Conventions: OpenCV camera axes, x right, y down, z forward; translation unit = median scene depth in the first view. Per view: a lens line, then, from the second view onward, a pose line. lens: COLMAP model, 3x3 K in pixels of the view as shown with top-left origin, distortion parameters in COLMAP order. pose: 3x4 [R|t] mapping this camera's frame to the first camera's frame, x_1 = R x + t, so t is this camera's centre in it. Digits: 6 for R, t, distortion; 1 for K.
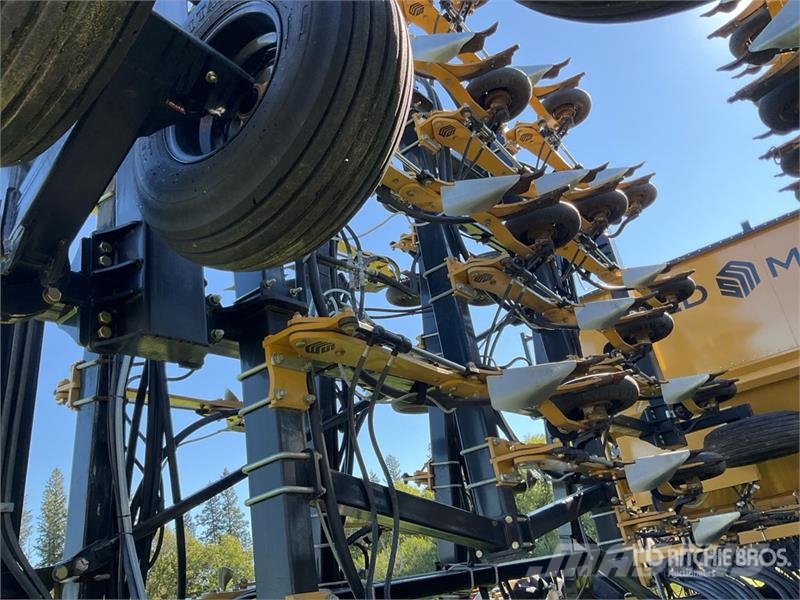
lens RADIAL K [[674.3, 0, 400.0], [0, 674.3, 300.0], [0, 0, 1]] dist [0.086465, -0.154969]
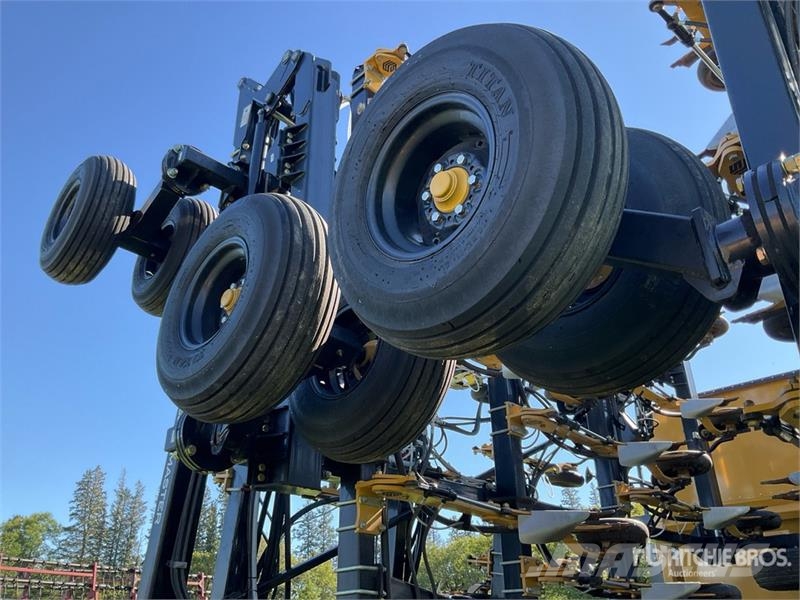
lens RADIAL K [[674.3, 0, 400.0], [0, 674.3, 300.0], [0, 0, 1]] dist [0.086465, -0.154969]
pose [[0.981408, 0.091161, -0.168904, 0.079442], [-0.099003, 0.994339, -0.038587, -0.211915], [0.164430, 0.054591, 0.984877, -0.351053]]
